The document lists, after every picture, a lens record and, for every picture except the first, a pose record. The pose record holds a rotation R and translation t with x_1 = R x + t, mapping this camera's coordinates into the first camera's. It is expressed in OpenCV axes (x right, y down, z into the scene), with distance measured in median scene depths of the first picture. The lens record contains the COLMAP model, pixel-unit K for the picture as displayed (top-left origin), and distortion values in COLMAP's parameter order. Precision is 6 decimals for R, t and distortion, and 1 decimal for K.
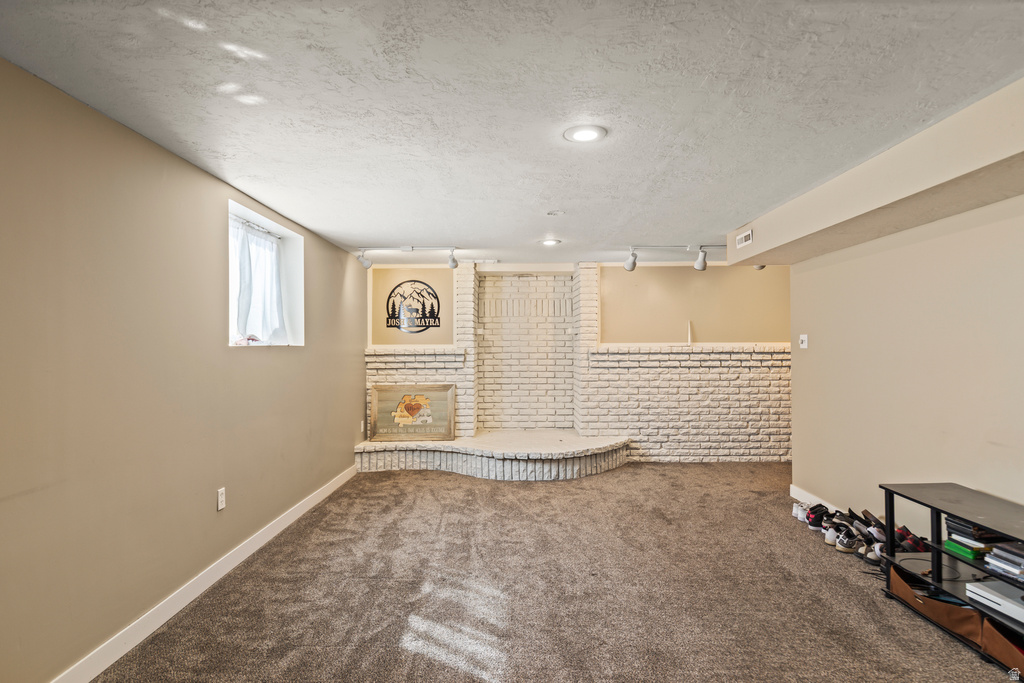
lens RADIAL K [[584.4, 0, 512.1], [0, 584.4, 345.2], [0, 0, 1]] dist [-0.001295, -0.000083]
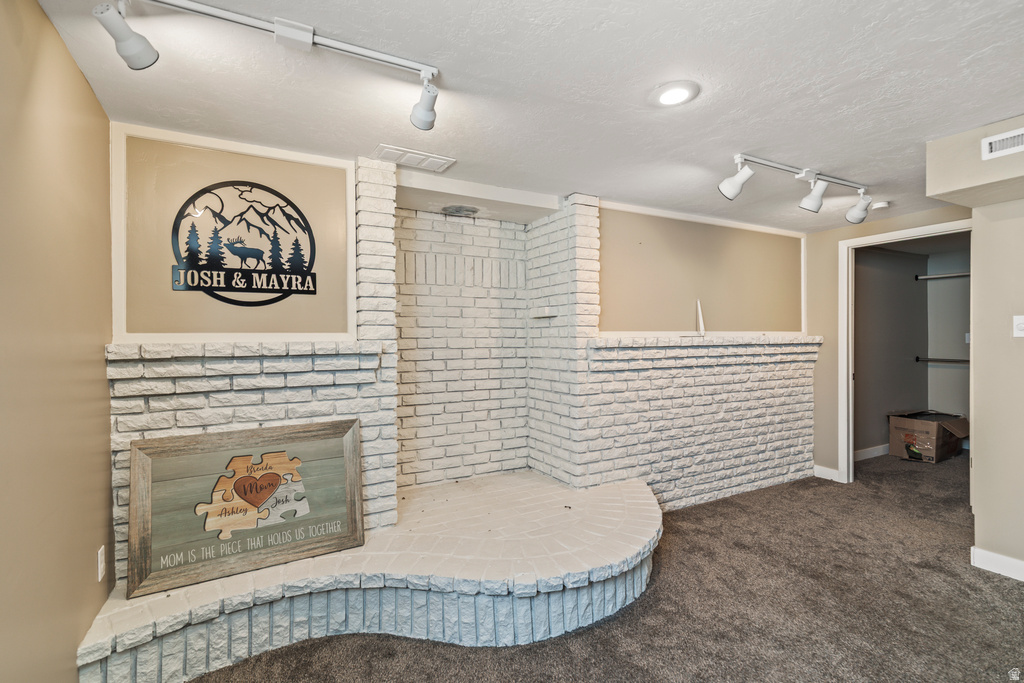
lens RADIAL K [[481.3, 0, 512.9], [0, 481.3, 342.6], [0, 0, 1]] dist [0.002622, -0.000642]
pose [[0.870500, -0.006831, 0.492121, -0.177766], [0.003718, 0.999966, 0.007302, 0.004156], [-0.492154, -0.004527, 0.870496, 0.609340]]
